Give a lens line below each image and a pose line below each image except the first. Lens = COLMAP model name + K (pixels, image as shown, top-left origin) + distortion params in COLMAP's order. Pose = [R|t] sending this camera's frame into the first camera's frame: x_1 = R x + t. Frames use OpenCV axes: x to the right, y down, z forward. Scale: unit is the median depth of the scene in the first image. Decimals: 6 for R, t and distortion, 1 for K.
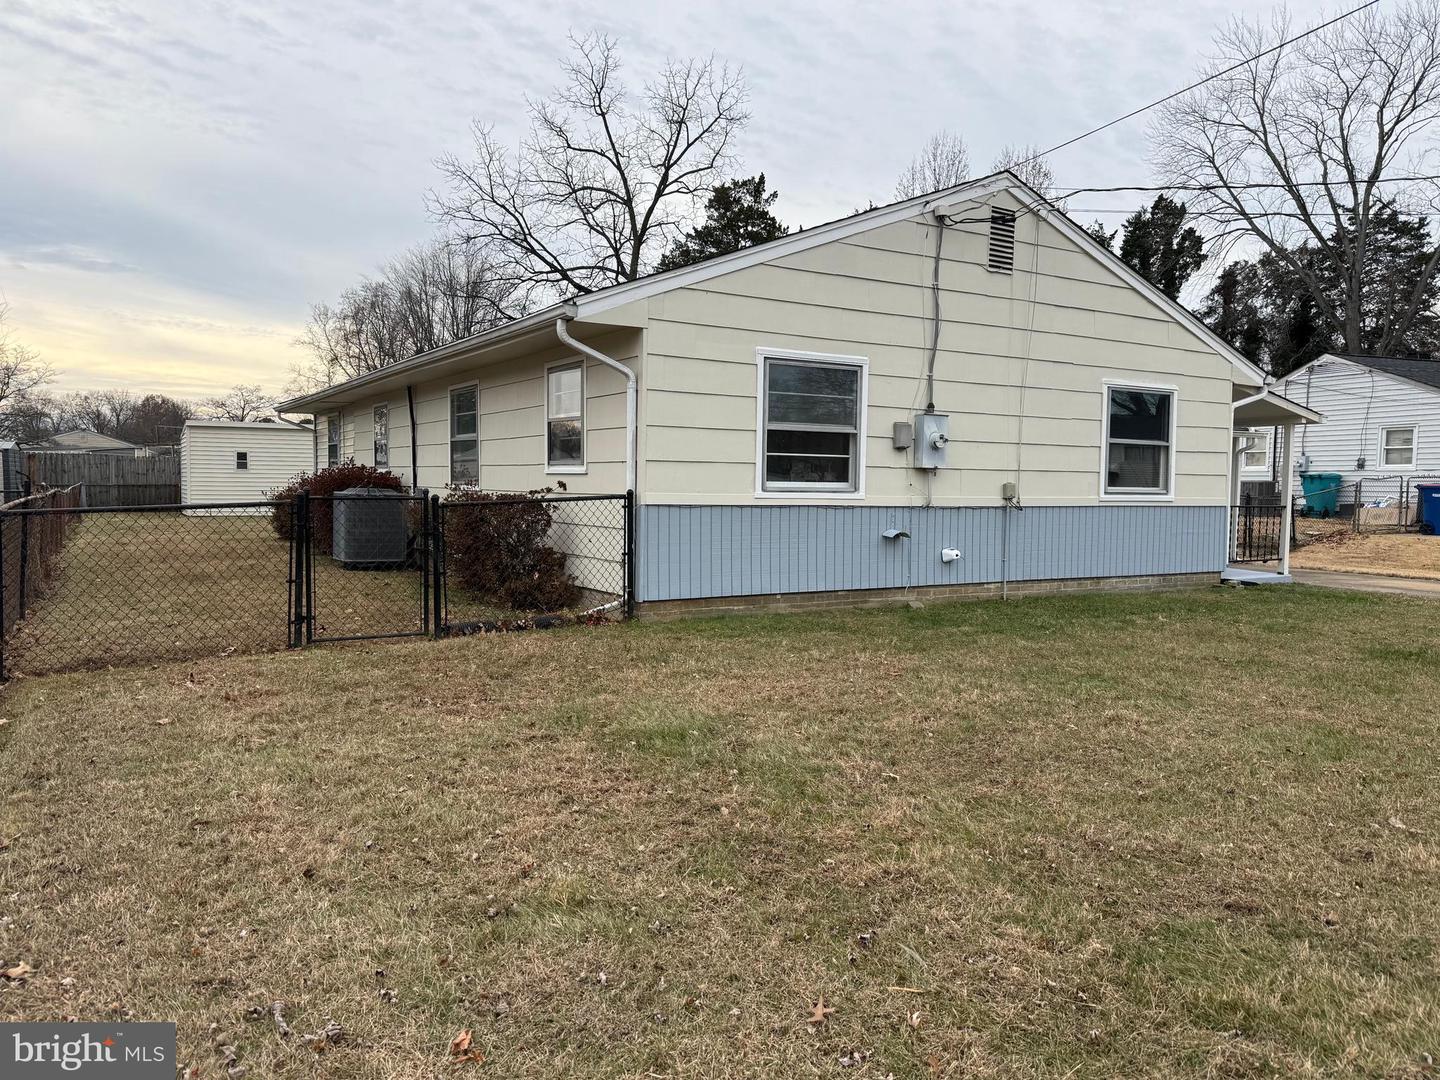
lens RADIAL K [[1020.1, 0, 720.0], [0, 1020.1, 540.0], [0, 0, 1]] dist [0.141926, -0.221140]
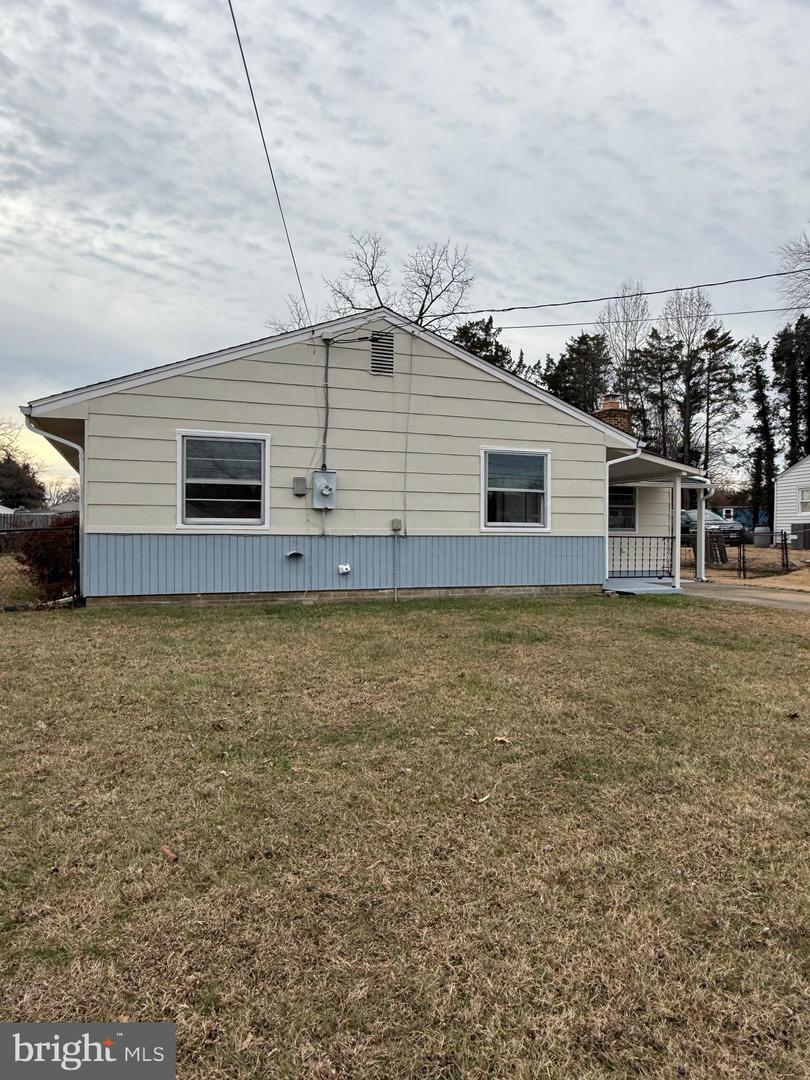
lens RADIAL K [[717.7, 0, 405.0], [0, 717.7, 540.0], [0, 0, 1]] dist [0.007632, 0.002589]
pose [[0.983202, -0.006326, -0.182412, 0.502745], [-0.001928, 0.998984, -0.045036, 0.019676], [0.182511, 0.044631, 0.982190, 0.026104]]
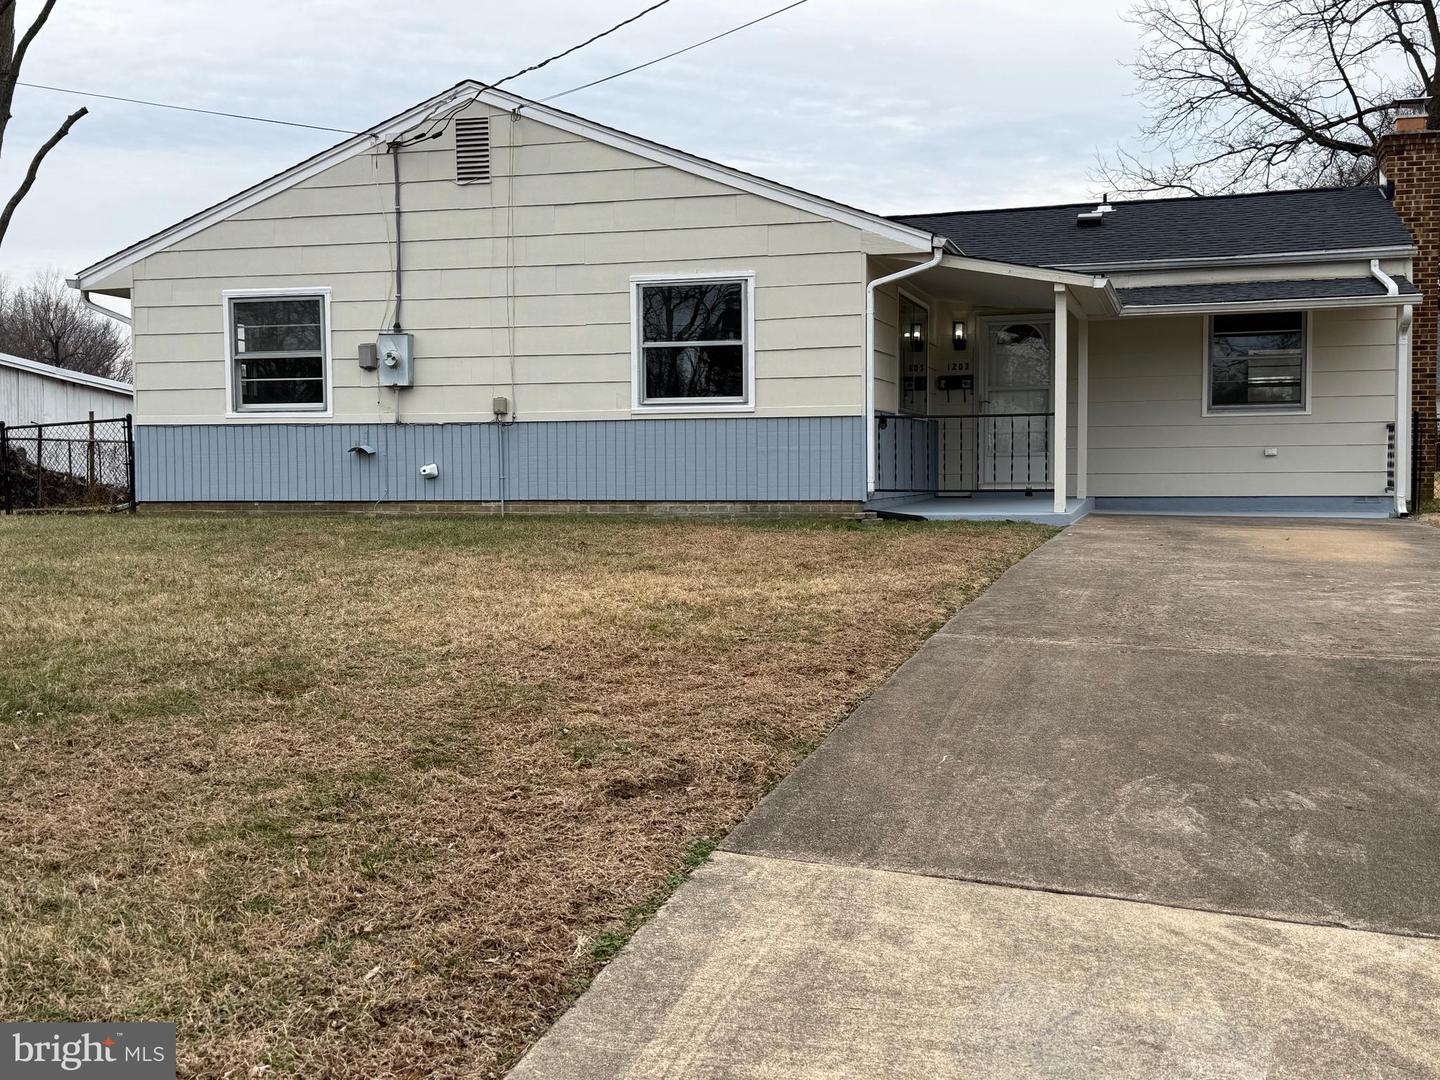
lens RADIAL K [[1529.2, 0, 720.0], [0, 1529.2, 540.0], [0, 0, 1]] dist [0.167183, -0.266490]
pose [[0.676412, 0.015032, -0.736370, 1.573022], [-0.022822, 0.999739, -0.000556, 0.078777], [0.736170, 0.017182, 0.676579, 0.190342]]
